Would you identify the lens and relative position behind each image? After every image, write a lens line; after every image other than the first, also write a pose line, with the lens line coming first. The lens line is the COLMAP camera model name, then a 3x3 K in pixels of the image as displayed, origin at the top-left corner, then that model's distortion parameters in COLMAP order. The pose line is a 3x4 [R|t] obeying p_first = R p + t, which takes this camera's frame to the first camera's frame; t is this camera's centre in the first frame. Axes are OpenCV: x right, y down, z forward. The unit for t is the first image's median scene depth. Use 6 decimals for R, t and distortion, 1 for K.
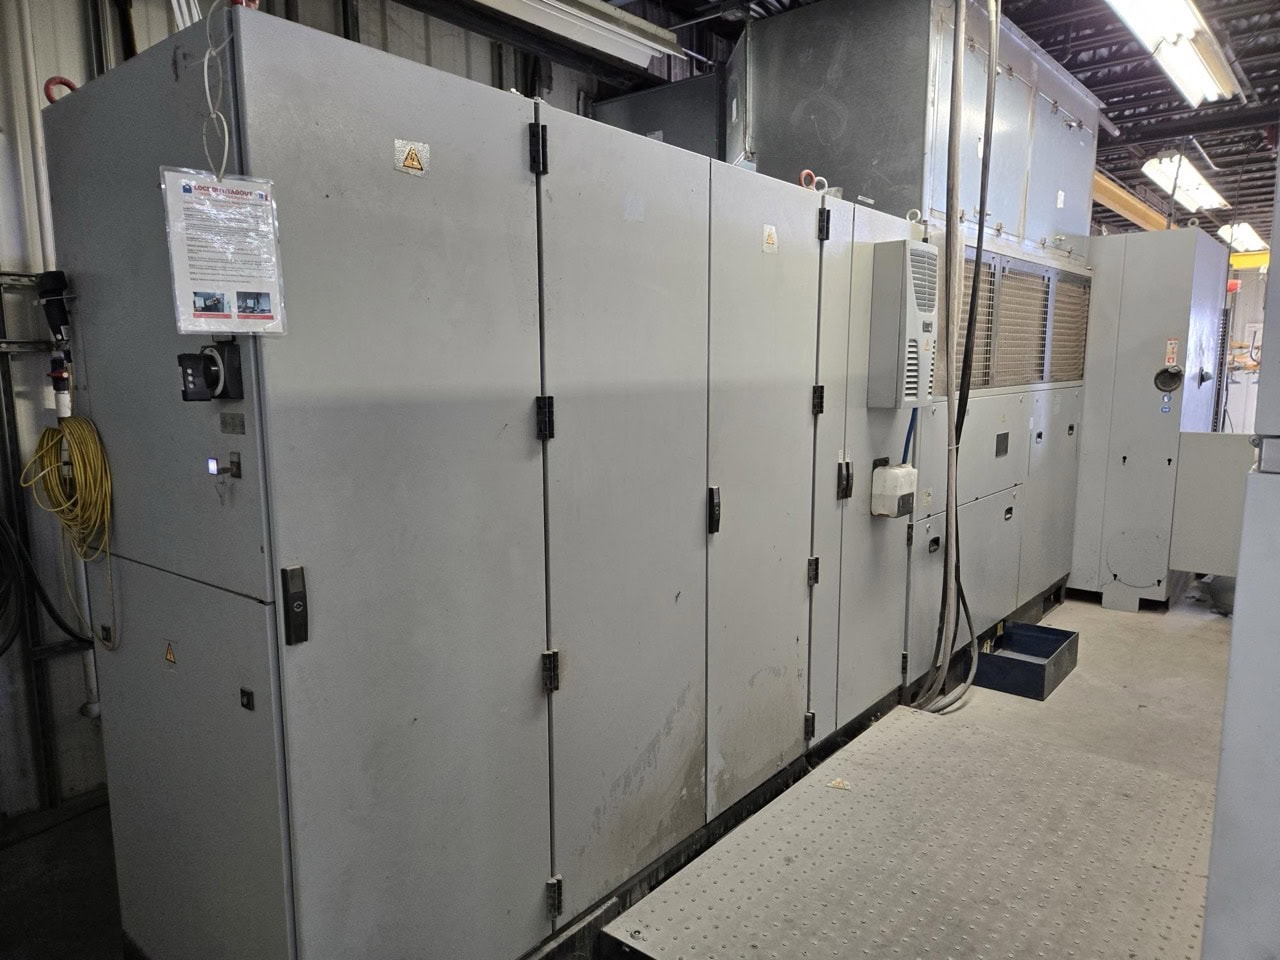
lens RADIAL K [[873.6, 0, 634.8], [0, 873.6, 491.2], [0, 0, 1]] dist [0.000476, -0.005910]
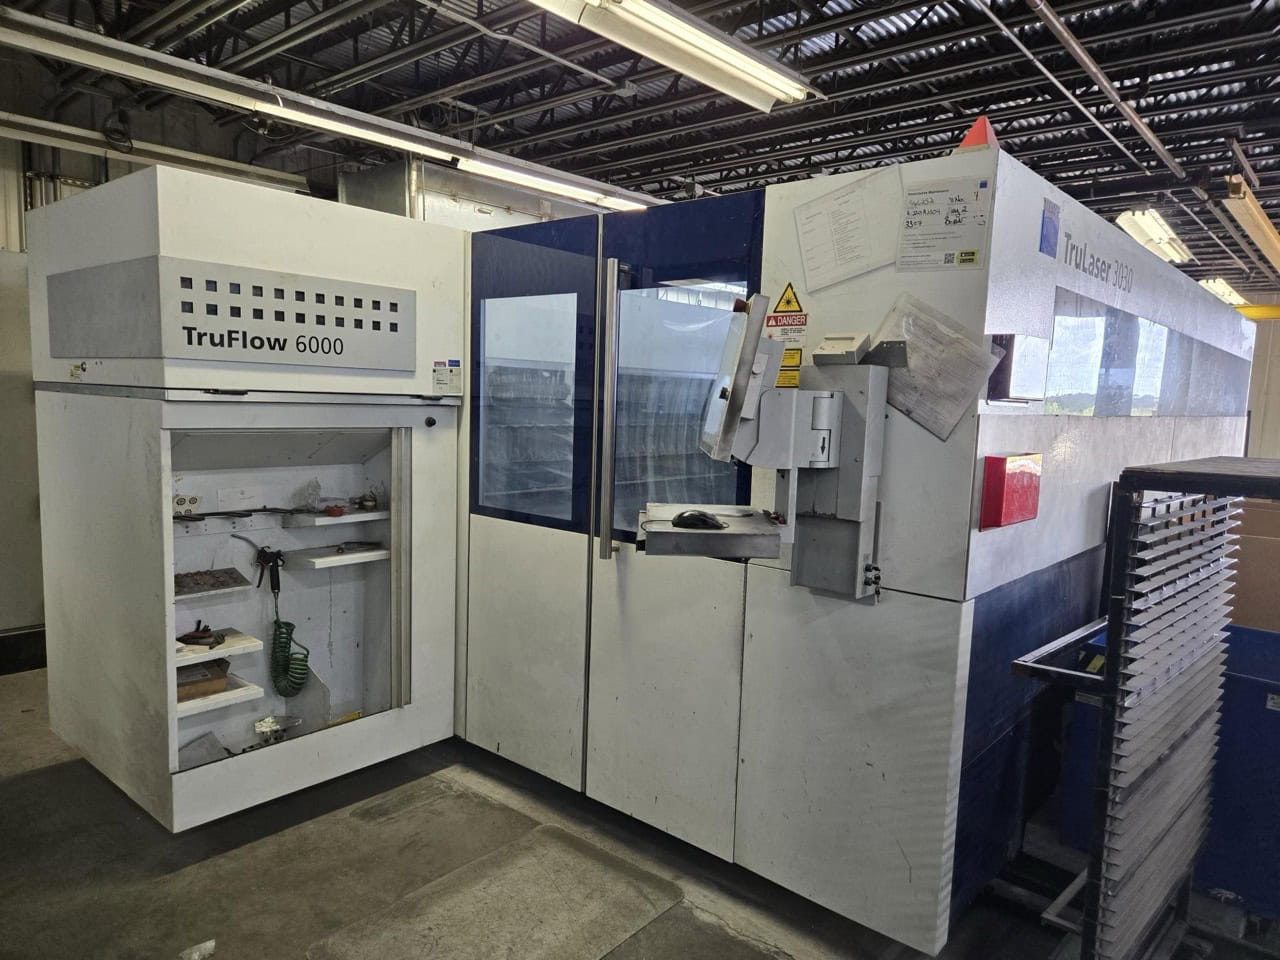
lens RADIAL K [[855.2, 0, 630.3], [0, 855.2, 476.6], [0, 0, 1]] dist [0.004039, -0.001518]
pose [[0.998640, 0.050123, -0.014316, 0.214719], [-0.050632, 0.998004, -0.037747, 0.022870], [0.012395, 0.038420, 0.999185, -0.184024]]
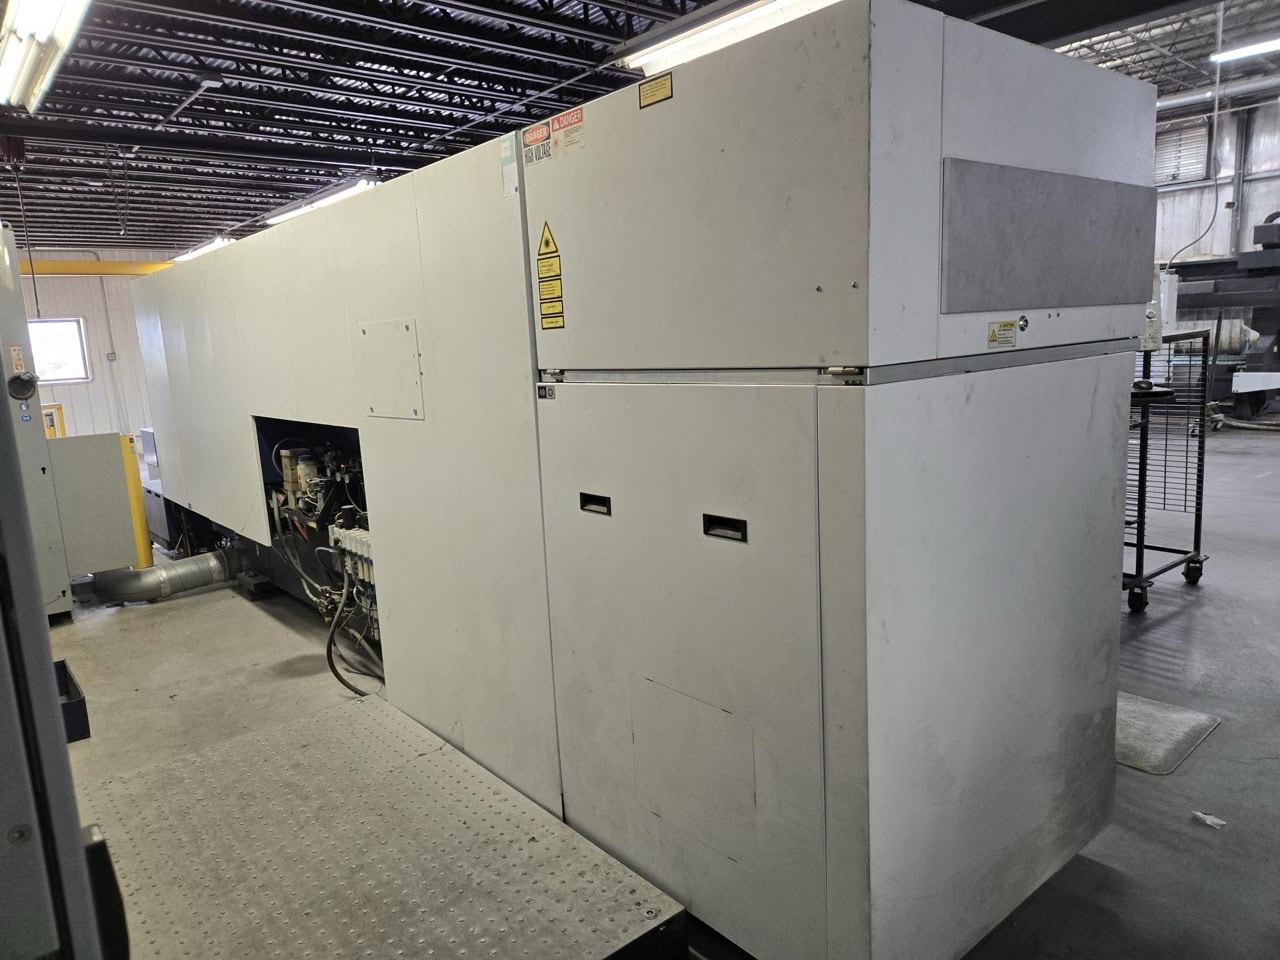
lens RADIAL K [[855.2, 0, 630.3], [0, 855.2, 476.6], [0, 0, 1]] dist [0.004039, -0.001518]
pose [[0.163895, -0.155253, 0.974184, -0.274500], [0.183364, 0.975123, 0.124553, -0.033881], [-0.969286, 0.158217, 0.188286, 0.242468]]
